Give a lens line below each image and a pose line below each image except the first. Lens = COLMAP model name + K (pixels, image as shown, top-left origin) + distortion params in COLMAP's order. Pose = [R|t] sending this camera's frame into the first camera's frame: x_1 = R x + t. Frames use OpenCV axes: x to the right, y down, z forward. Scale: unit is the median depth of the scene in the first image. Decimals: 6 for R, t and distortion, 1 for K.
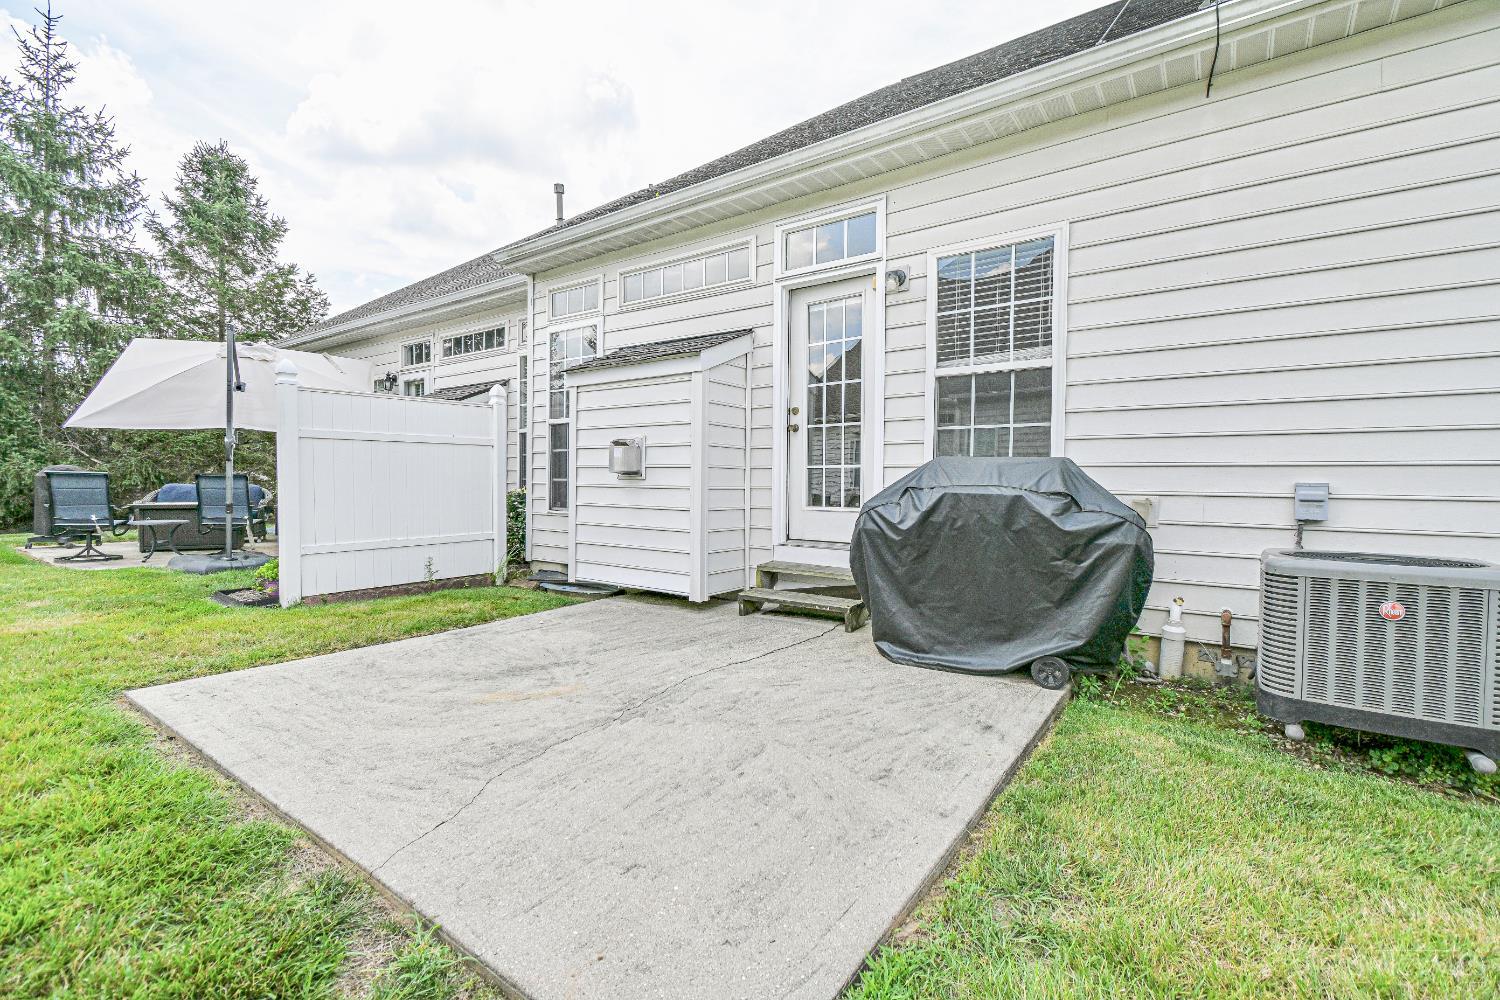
lens RADIAL K [[659.9, 0, 746.1], [0, 659.9, 500.7], [0, 0, 1]] dist [0.009101, -0.001726]
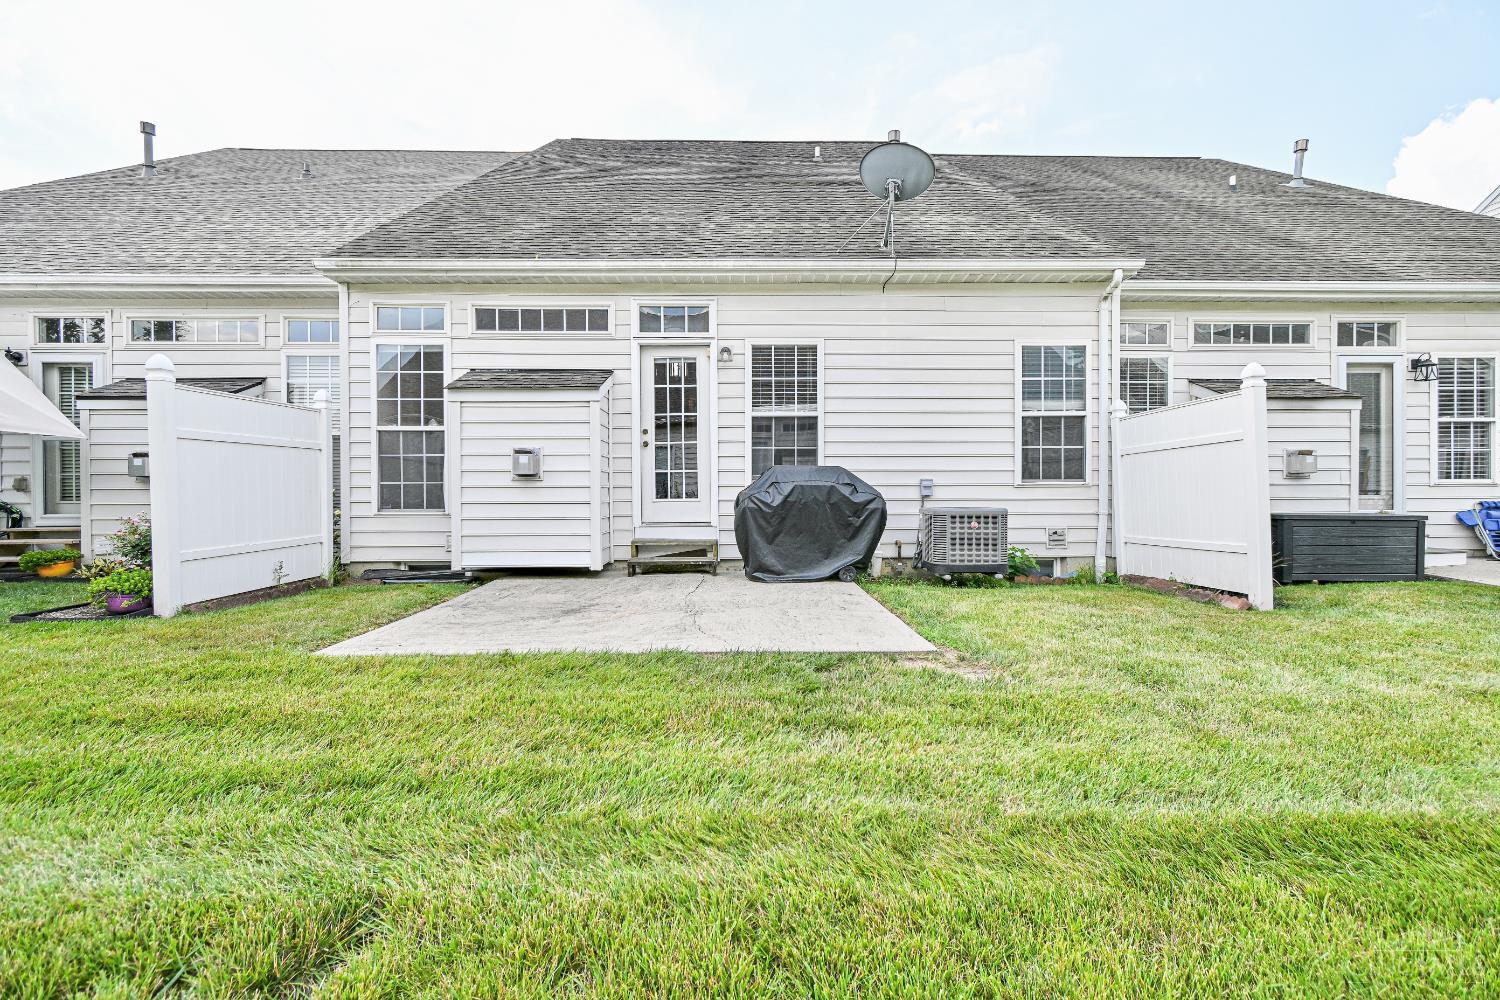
lens RADIAL K [[659.9, 0, 754.1], [0, 659.9, 494.5], [0, 0, 1]] dist [0.009101, -0.001726]
pose [[0.801325, -0.017556, 0.597971, -0.681562], [0.029944, 0.999493, -0.010783, 0.023939], [-0.597479, 0.026546, 0.801445, -0.305326]]
